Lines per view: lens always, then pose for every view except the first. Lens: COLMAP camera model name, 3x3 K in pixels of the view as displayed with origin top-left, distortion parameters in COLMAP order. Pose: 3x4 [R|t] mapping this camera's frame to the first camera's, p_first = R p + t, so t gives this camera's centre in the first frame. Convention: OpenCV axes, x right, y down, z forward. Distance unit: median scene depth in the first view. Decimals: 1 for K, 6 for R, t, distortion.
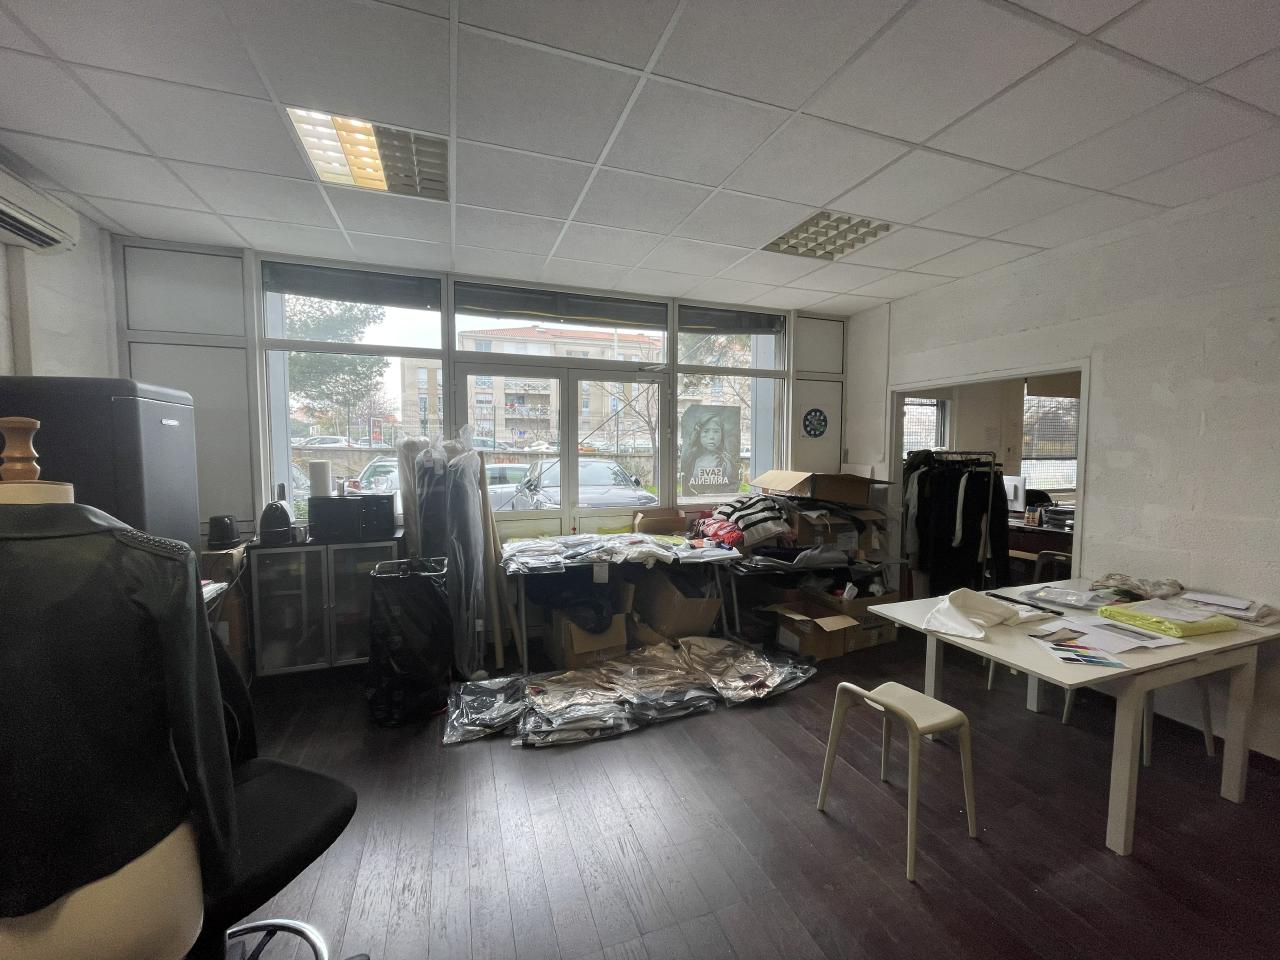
lens RADIAL K [[518.1, 0, 637.2], [0, 518.1, 478.2], [0, 0, 1]] dist [-0.002957, 0.000051]
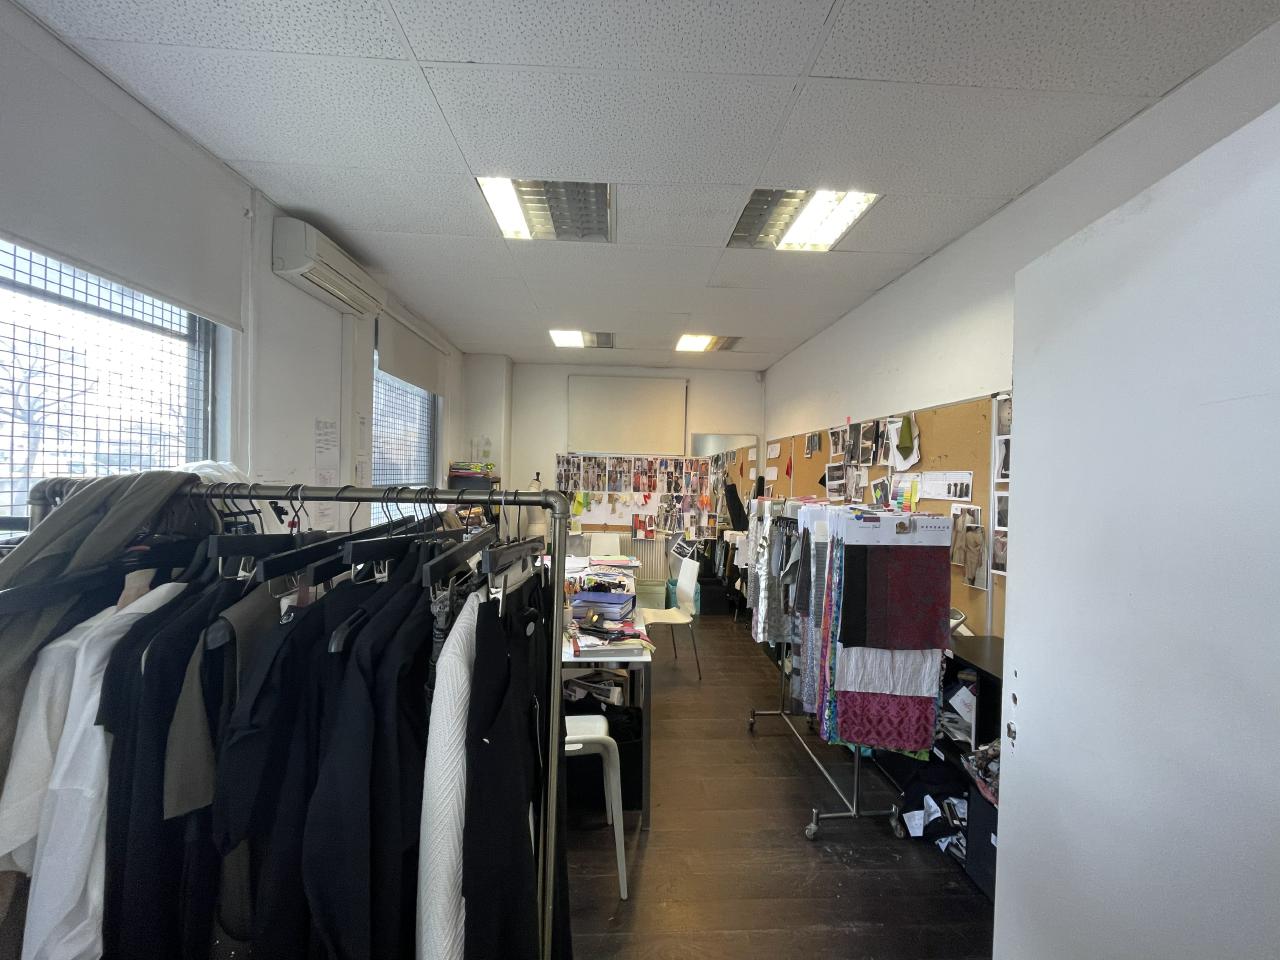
lens RADIAL K [[518.1, 0, 638.2], [0, 518.1, 479.8], [0, 0, 1]] dist [-0.002957, 0.000051]
pose [[0.294869, -0.005311, 0.955523, 0.444349], [0.037696, 0.999271, -0.006078, -0.048184], [-0.954794, 0.037812, 0.294854, 0.804957]]
